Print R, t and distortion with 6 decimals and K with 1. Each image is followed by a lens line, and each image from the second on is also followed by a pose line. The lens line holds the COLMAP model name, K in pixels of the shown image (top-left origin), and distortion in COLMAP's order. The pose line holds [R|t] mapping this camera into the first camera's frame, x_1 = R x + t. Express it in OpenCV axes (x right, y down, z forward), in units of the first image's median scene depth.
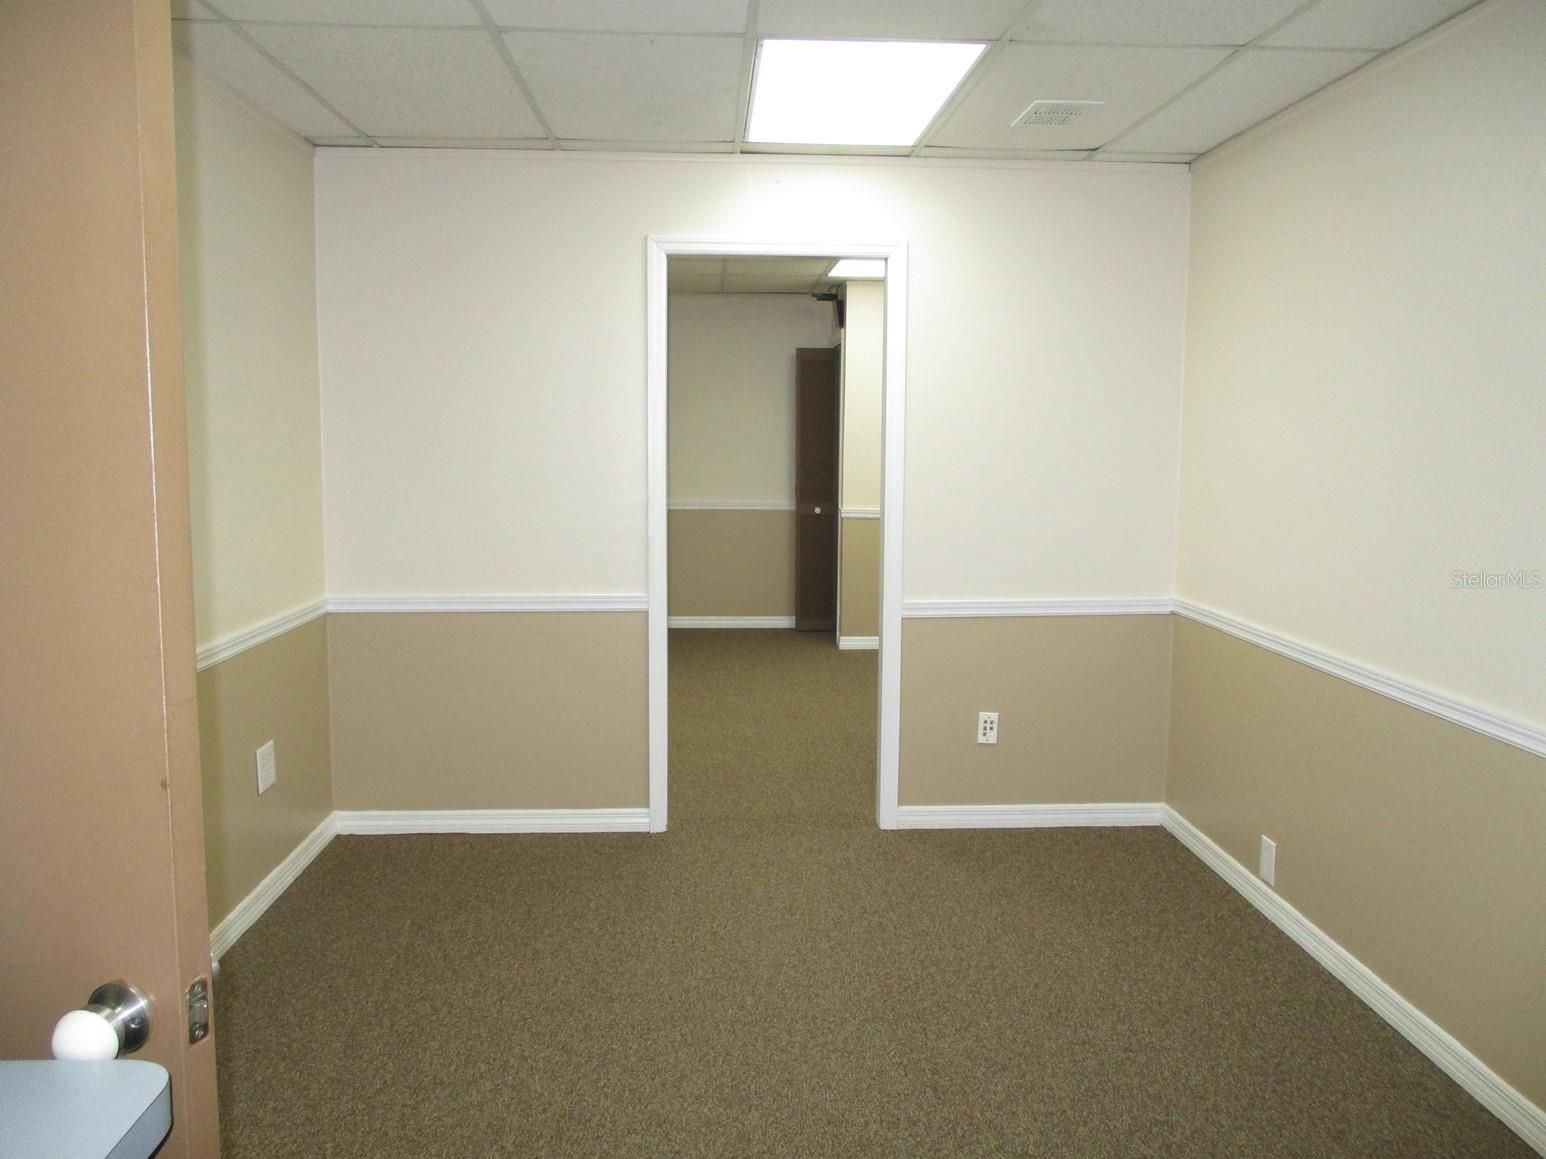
lens RADIAL K [[1285.1, 0, 770.2], [0, 1285.1, 580.2], [0, 0, 1]] dist [0.027899, 0.009600]
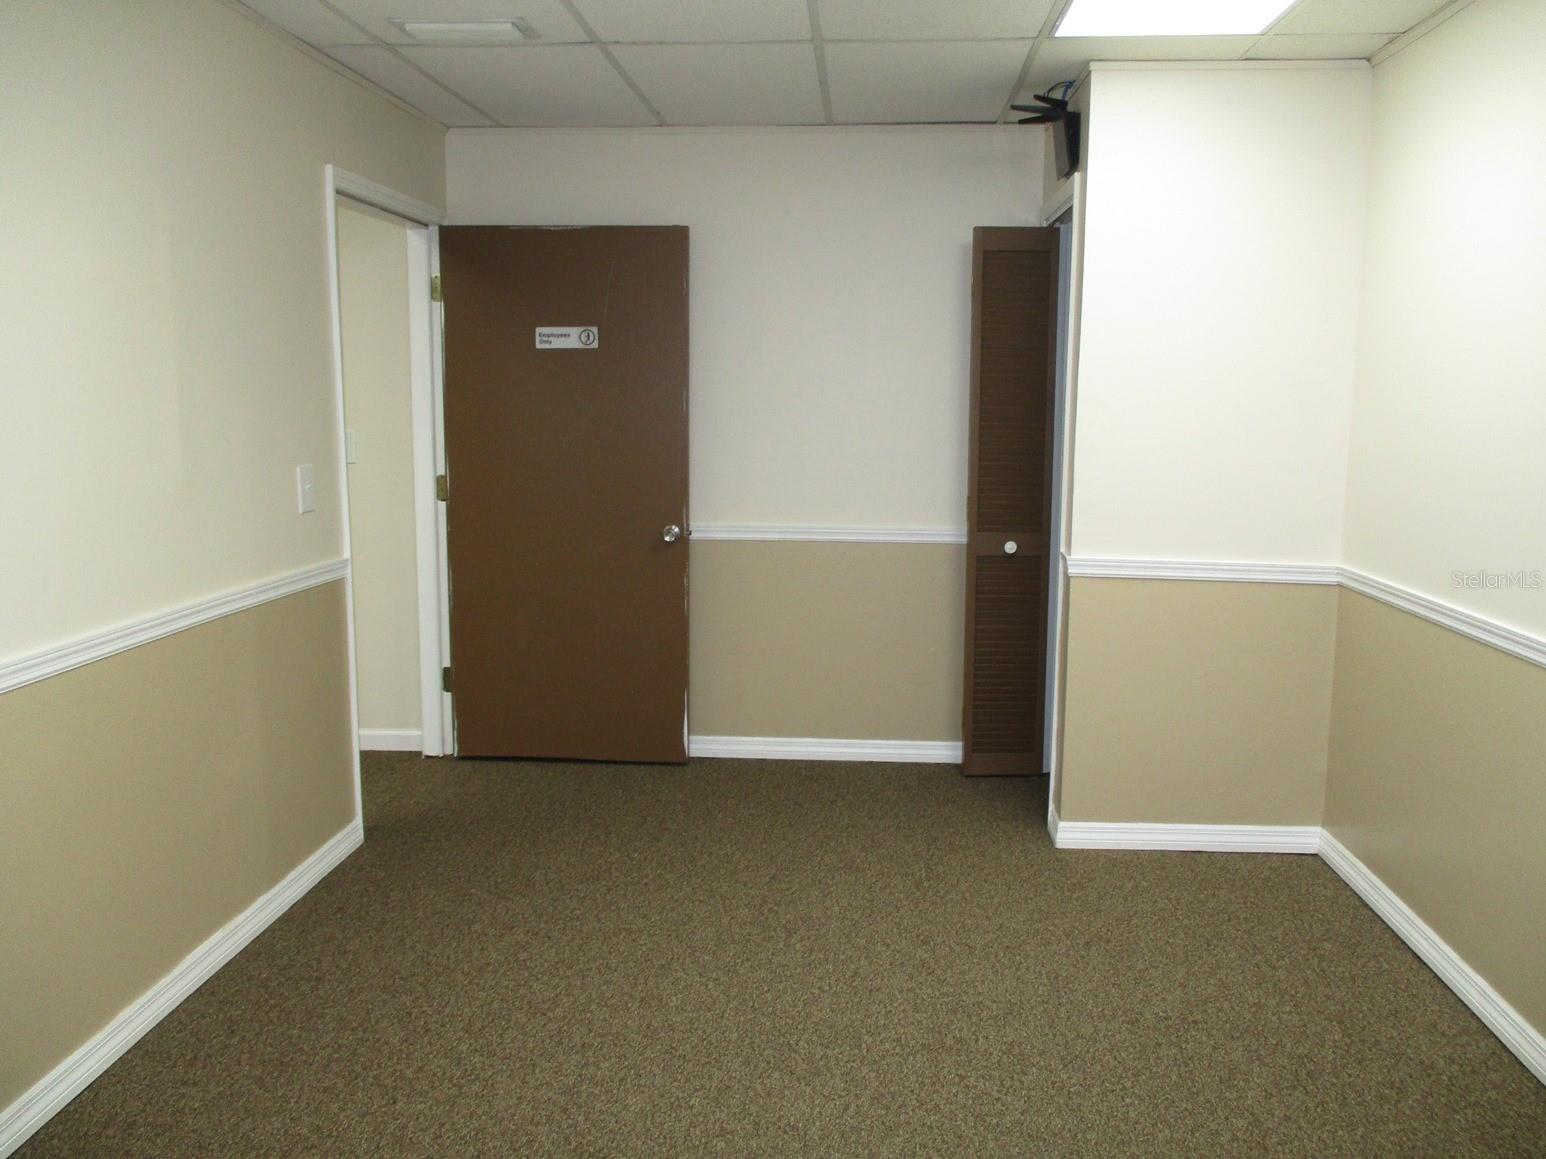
lens RADIAL K [[1285.1, 0, 776.7], [0, 1285.1, 576.8], [0, 0, 1]] dist [0.027899, 0.009600]
pose [[0.993018, 0.015005, -0.117006, 0.004563], [-0.012376, 0.999655, 0.023163, -0.054918], [0.117313, -0.021553, 0.992861, 0.492293]]
